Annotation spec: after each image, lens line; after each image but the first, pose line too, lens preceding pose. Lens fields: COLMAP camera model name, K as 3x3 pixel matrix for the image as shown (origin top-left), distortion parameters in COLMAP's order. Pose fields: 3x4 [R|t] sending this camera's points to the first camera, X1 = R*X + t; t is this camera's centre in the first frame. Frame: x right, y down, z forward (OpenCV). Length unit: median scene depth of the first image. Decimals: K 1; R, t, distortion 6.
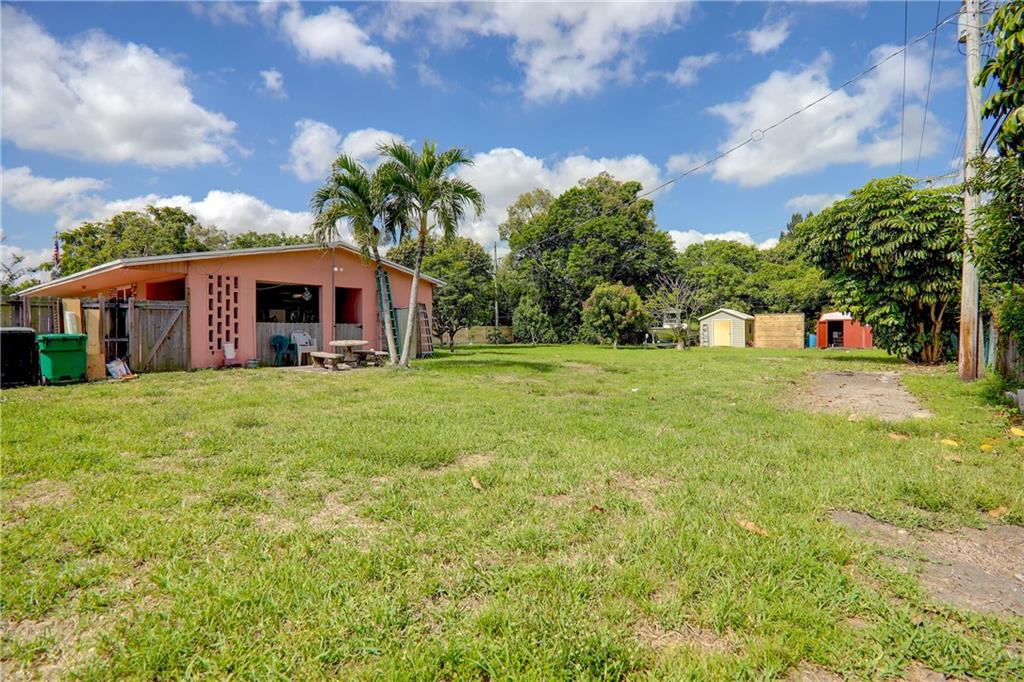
lens RADIAL K [[500.8, 0, 511.6], [0, 500.8, 345.7], [0, 0, 1]] dist [-0.022670, 0.001021]
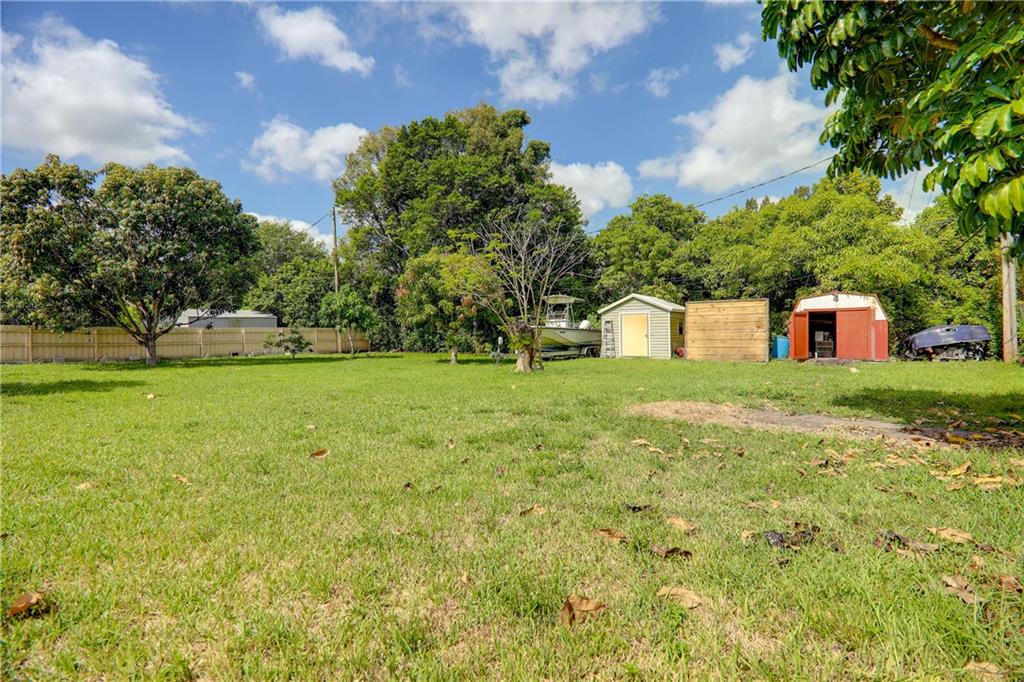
lens RADIAL K [[500.8, 0, 512.0], [0, 500.8, 337.1], [0, 0, 1]] dist [-0.022670, 0.001021]
pose [[0.998636, -0.003208, 0.052118, 0.237146], [0.004626, 0.999622, -0.027112, -0.006893], [-0.052012, 0.027316, 0.998273, 0.397512]]
